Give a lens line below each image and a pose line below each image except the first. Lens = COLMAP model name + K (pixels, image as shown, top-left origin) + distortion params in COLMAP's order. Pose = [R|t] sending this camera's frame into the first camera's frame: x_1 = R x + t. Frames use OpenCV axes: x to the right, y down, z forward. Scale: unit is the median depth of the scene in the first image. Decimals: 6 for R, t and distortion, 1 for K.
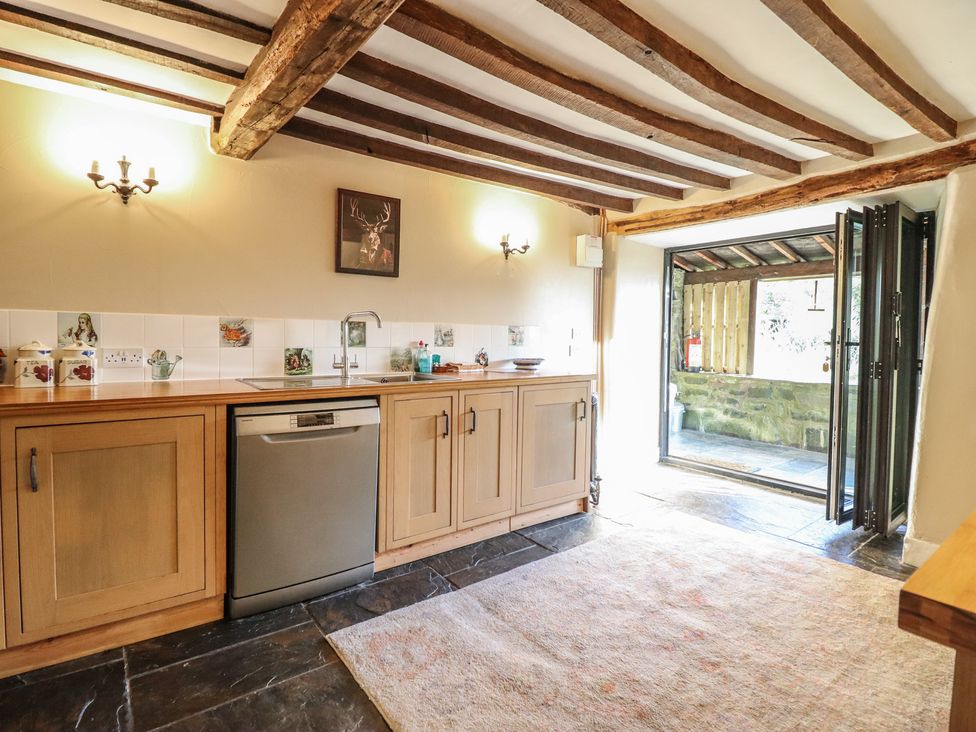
lens RADIAL K [[505.0, 0, 490.8], [0, 505.0, 351.1], [0, 0, 1]] dist [-0.002191, -0.011827]
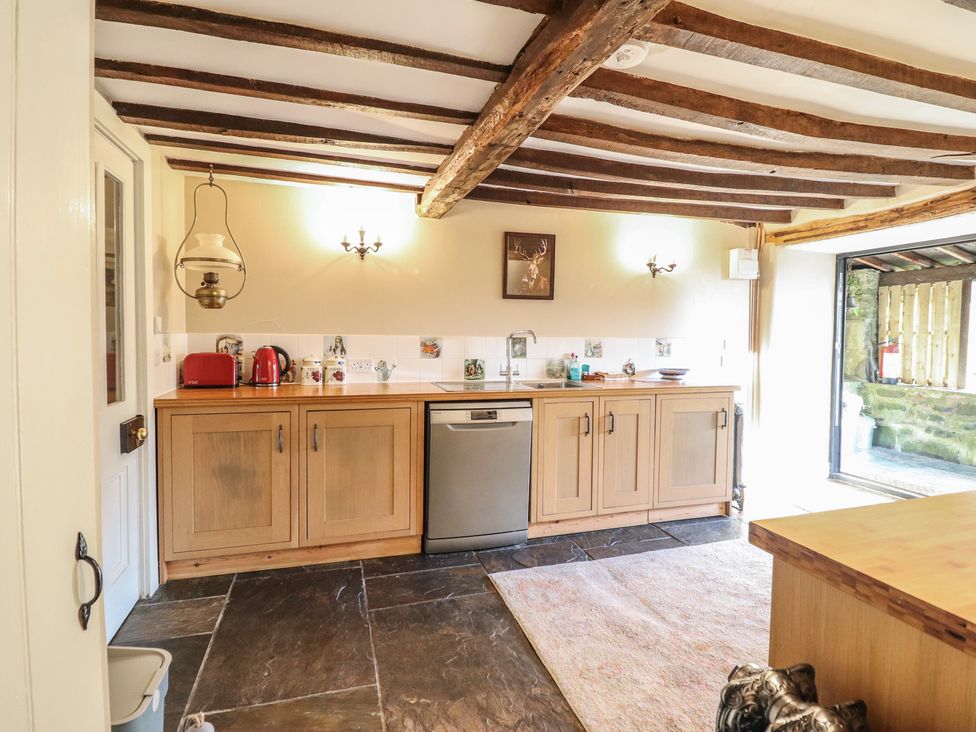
lens RADIAL K [[505.0, 0, 490.8], [0, 505.0, 351.1], [0, 0, 1]] dist [-0.002191, -0.011827]
pose [[0.939242, 0.007436, -0.343176, 0.101444], [-0.007815, 0.999969, 0.000280, -0.027193], [0.343167, 0.002419, 0.939271, -0.199384]]
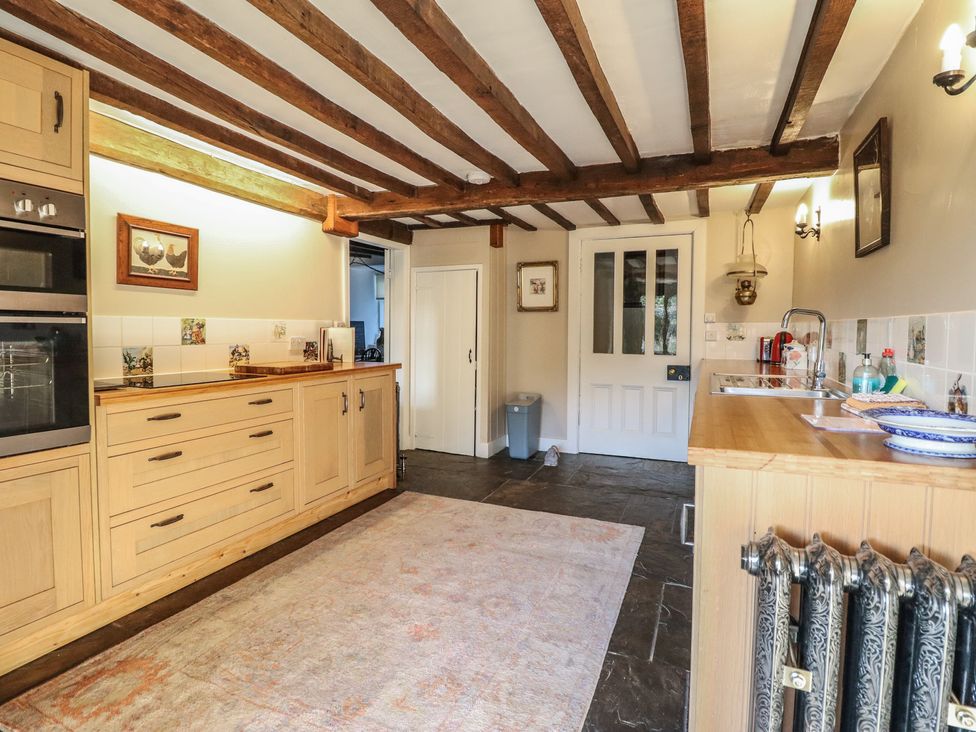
lens RADIAL K [[505.0, 0, 490.8], [0, 505.0, 351.1], [0, 0, 1]] dist [-0.002191, -0.011827]
pose [[-0.875502, -0.001106, -0.483213, 0.606077], [-0.037455, 0.997144, 0.065580, -0.045083], [0.481761, 0.075514, -0.873043, 1.502863]]
